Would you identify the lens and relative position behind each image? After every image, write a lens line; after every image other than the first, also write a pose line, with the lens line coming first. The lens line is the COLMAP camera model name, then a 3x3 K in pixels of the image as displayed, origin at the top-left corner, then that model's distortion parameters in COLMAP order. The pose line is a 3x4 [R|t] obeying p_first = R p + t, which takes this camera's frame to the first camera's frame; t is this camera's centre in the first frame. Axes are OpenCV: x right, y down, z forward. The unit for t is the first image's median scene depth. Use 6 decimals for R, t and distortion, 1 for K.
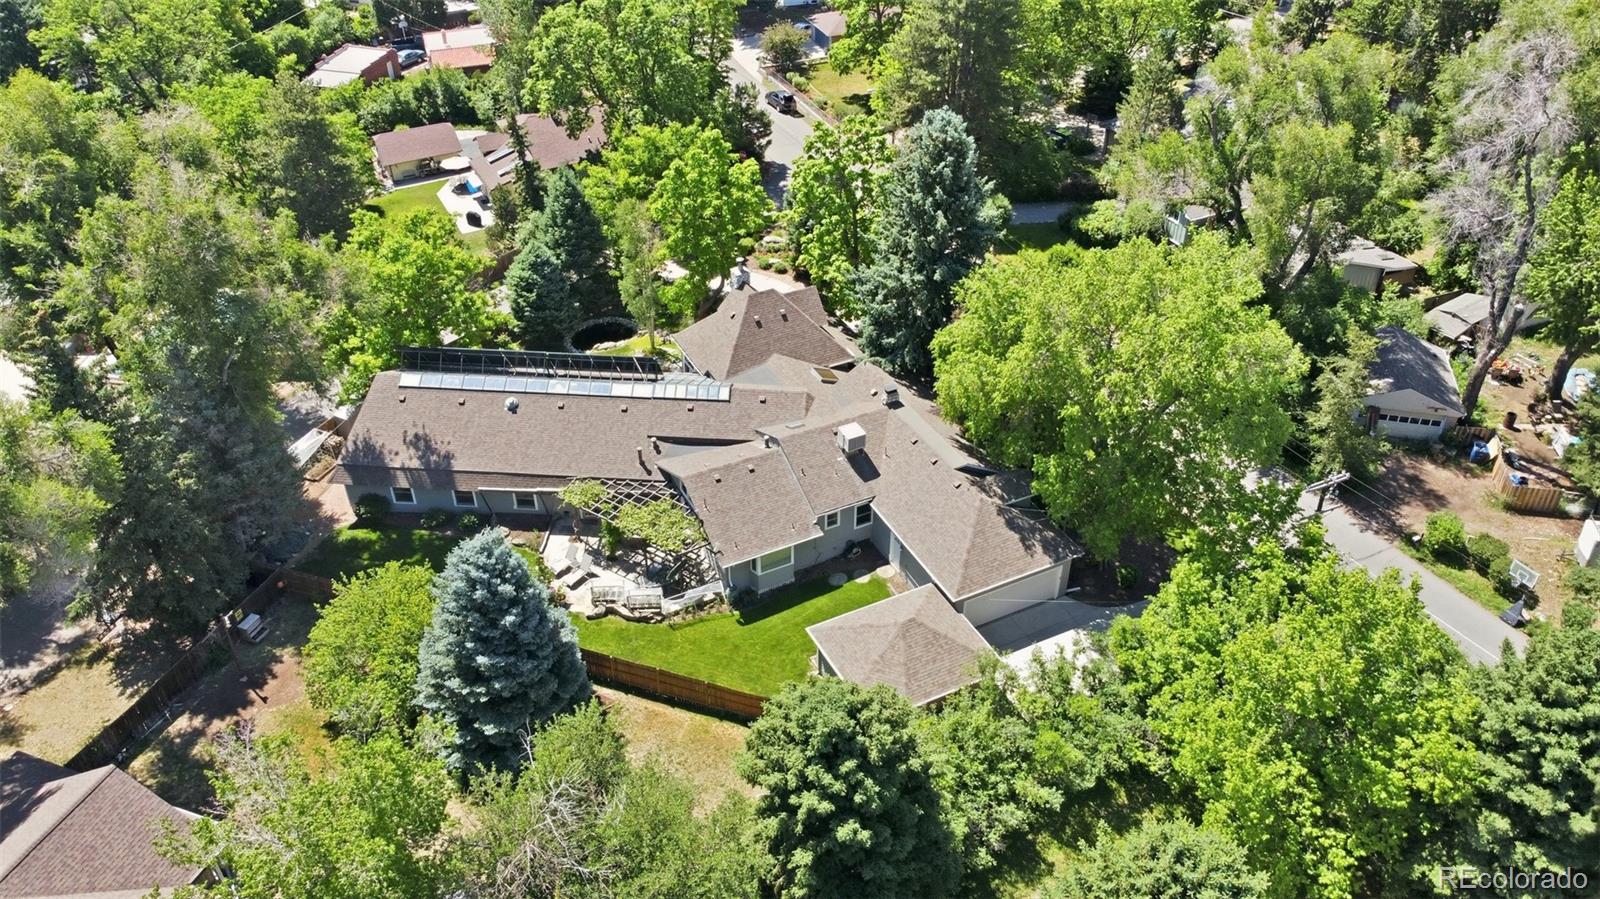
lens RADIAL K [[1219.7, 0, 803.1], [0, 1219.7, 439.5], [0, 0, 1]] dist [0.007620, -0.004711]
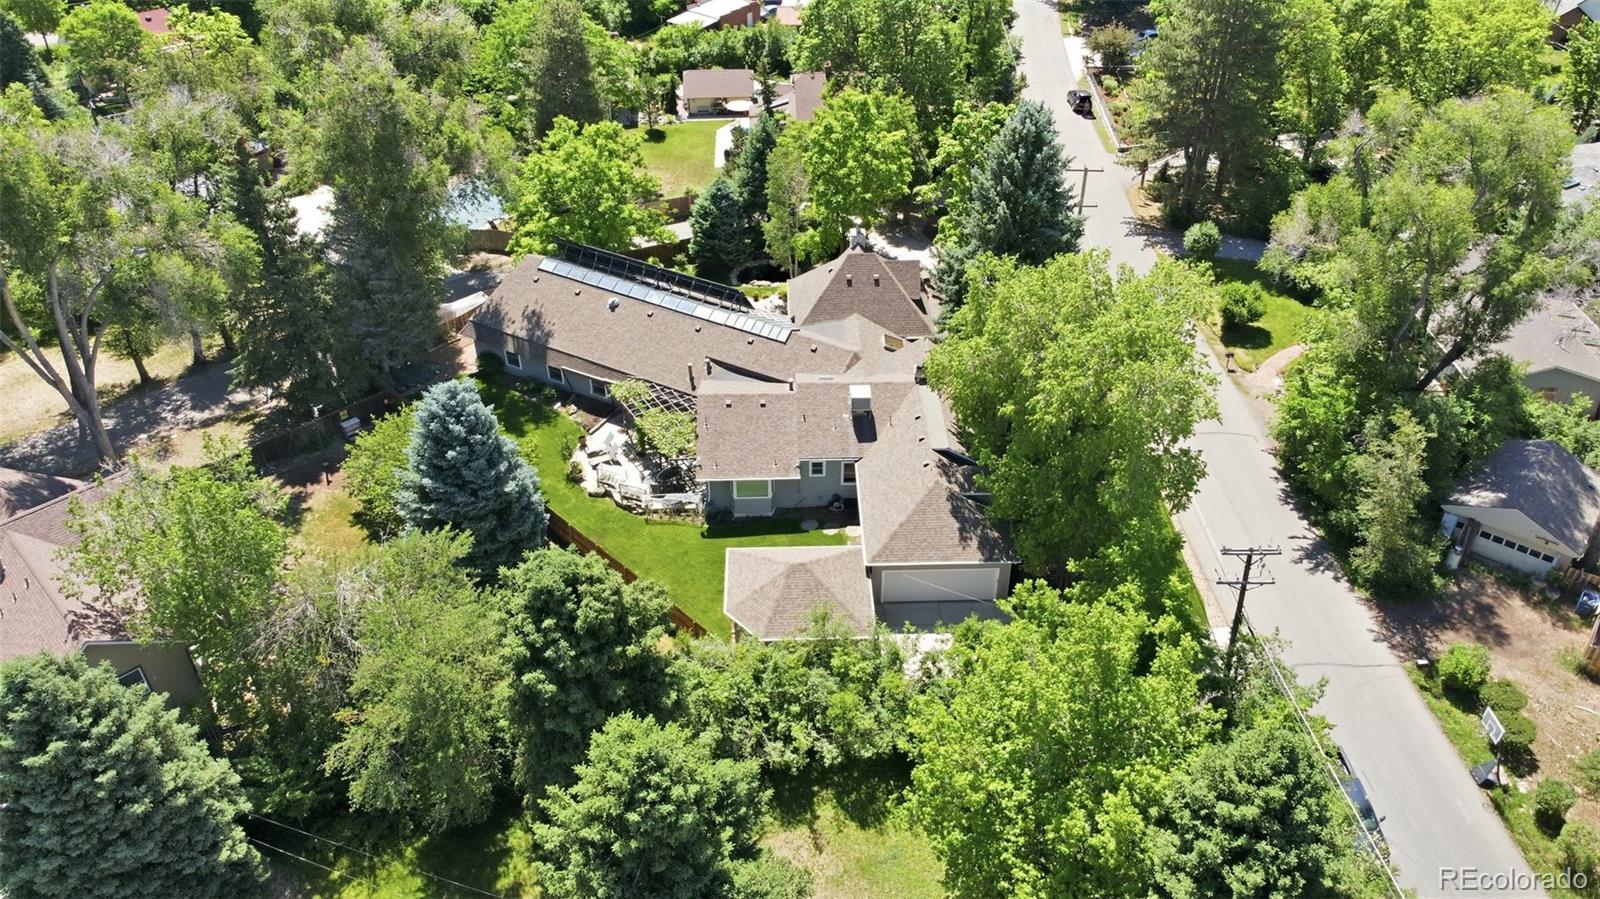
lens RADIAL K [[1219.7, 0, 803.1], [0, 1219.7, 439.5], [0, 0, 1]] dist [0.007620, -0.004711]
pose [[0.905001, 0.250170, -0.344077, 0.359569], [-0.249686, 0.967210, 0.046504, -0.003705], [0.344428, 0.043825, 0.937789, 0.013447]]
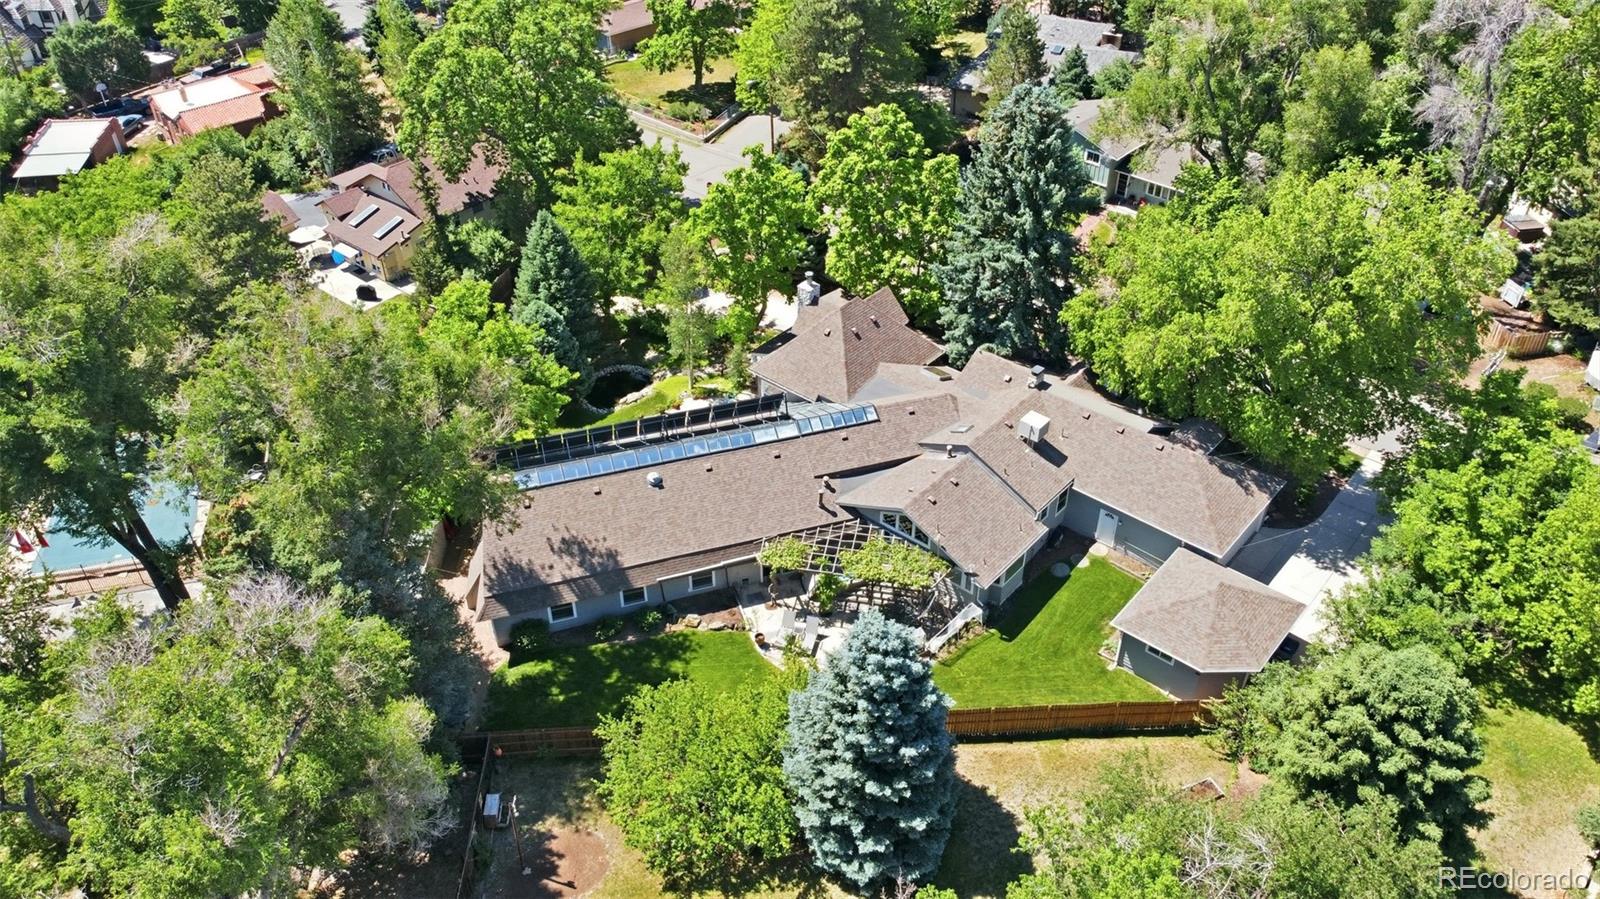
lens RADIAL K [[1219.7, 0, 803.1], [0, 1219.7, 439.5], [0, 0, 1]] dist [0.007620, -0.004711]
pose [[0.920781, -0.231704, 0.313807, -0.439088], [0.227378, 0.972477, 0.050866, -0.083153], [-0.316956, 0.024517, 0.948123, 0.129477]]
